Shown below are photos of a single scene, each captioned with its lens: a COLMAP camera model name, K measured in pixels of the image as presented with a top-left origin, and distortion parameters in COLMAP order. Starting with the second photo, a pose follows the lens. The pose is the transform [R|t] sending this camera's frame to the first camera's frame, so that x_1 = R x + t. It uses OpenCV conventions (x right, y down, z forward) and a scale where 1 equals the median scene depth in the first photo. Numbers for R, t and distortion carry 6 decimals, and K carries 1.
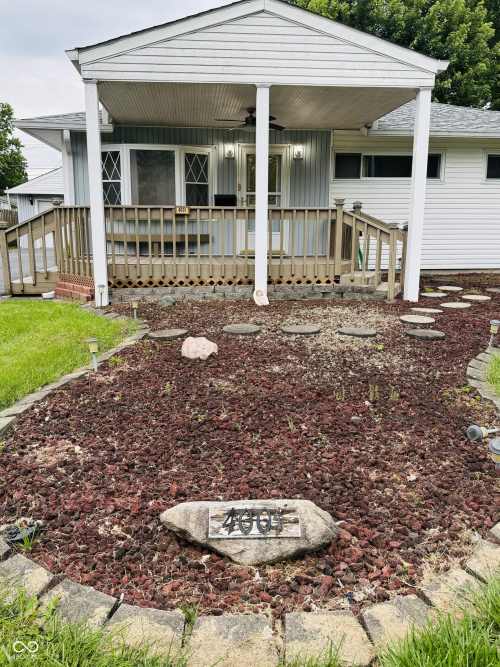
lens RADIAL K [[604.8, 0, 250.0], [0, 604.8, 333.5], [0, 0, 1]] dist [0.188968, -0.361546]
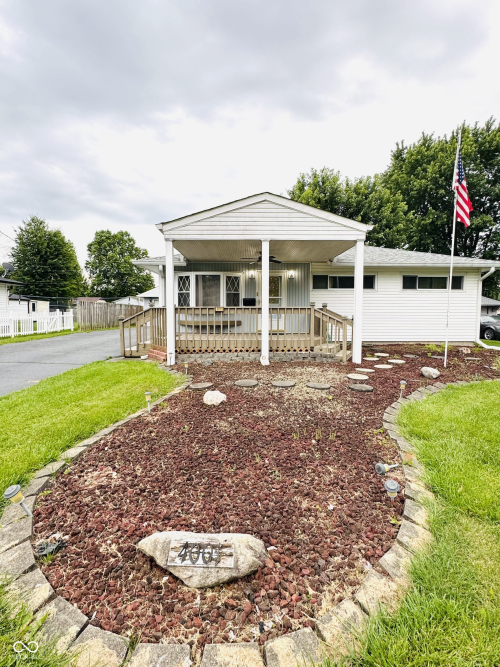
lens RADIAL K [[347.0, 0, 250.0], [0, 347.0, 329.9], [0, 0, 1]] dist [-0.001712, 0.001161]
pose [[0.997187, 0.000967, -0.074943, 0.087844], [-0.009973, 0.992738, -0.119886, -0.050668], [0.074283, 0.120296, 0.989955, 0.087373]]
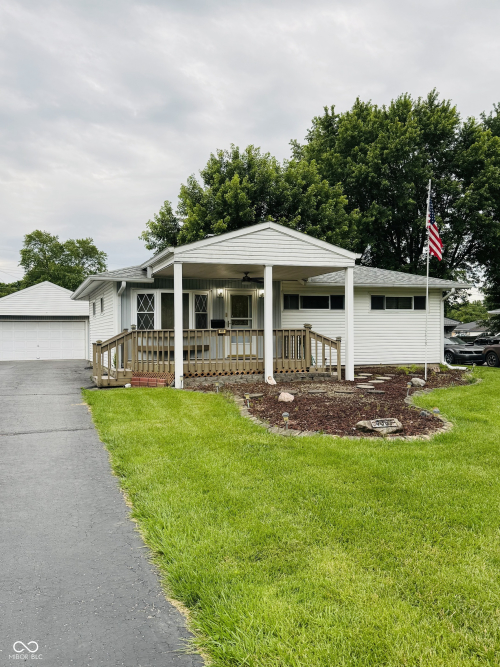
lens RADIAL K [[604.8, 0, 250.0], [0, 604.8, 333.5], [0, 0, 1]] dist [0.188968, -0.361546]
pose [[0.971720, -0.012858, 0.235788, -0.793727], [0.054879, 0.983474, -0.172532, 0.183619], [-0.229673, 0.180592, 0.956367, -1.162595]]
